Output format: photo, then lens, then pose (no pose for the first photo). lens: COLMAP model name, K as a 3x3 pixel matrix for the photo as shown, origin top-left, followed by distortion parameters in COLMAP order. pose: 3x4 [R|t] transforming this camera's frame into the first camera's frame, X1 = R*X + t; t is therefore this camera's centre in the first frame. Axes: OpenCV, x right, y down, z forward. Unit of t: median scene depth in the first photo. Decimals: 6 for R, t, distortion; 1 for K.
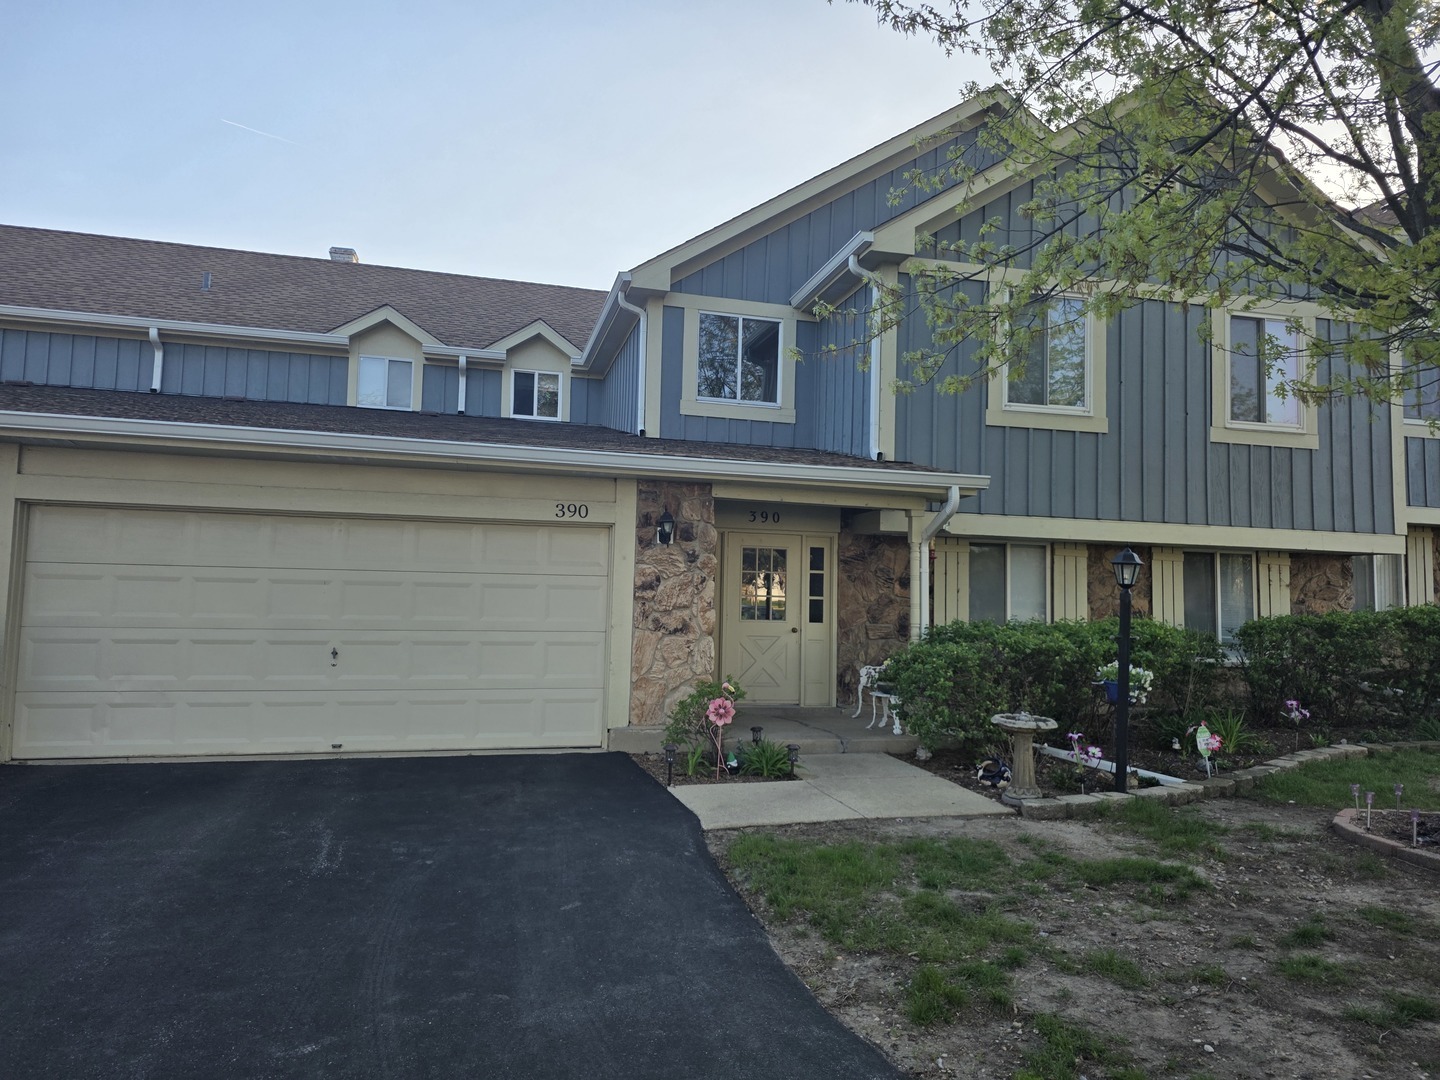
lens RADIAL K [[957.2, 0, 720.0], [0, 957.2, 540.0], [0, 0, 1]] dist [0.067735, -0.057508]
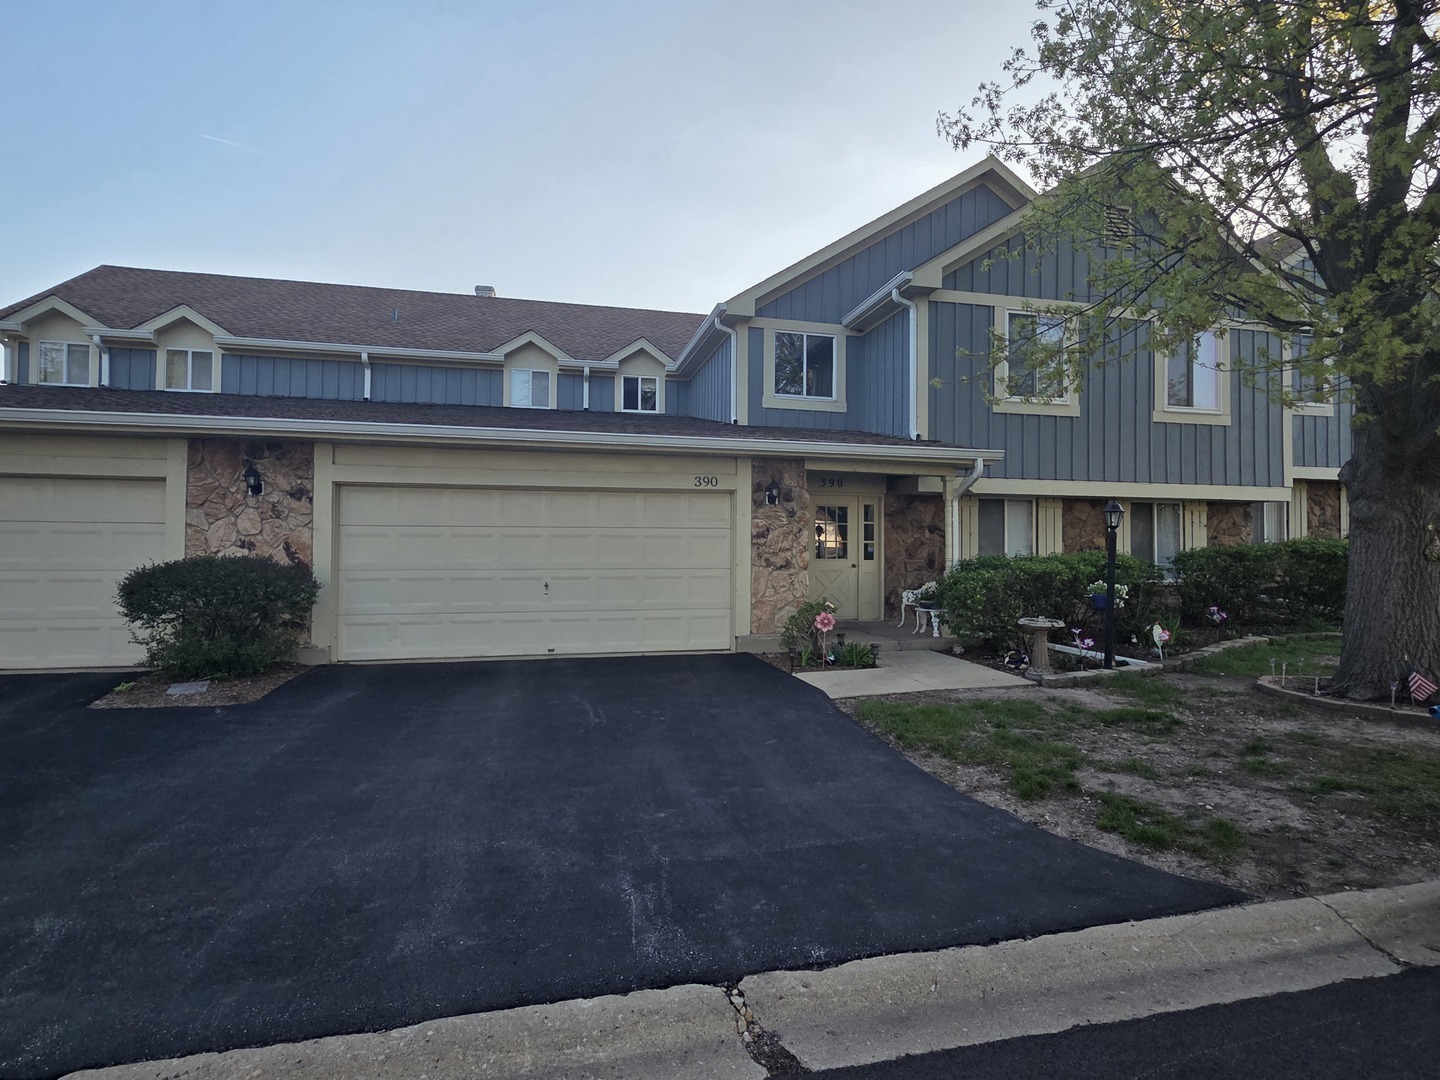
lens RADIAL K [[756.9, 0, 726.9], [0, 756.9, 542.5], [0, 0, 1]] dist [0.003124, 0.000950]
pose [[0.999793, -0.019607, -0.005438, -0.112112], [0.019872, 0.998345, 0.053962, -0.001050], [0.004370, -0.054059, 0.998528, -0.093912]]
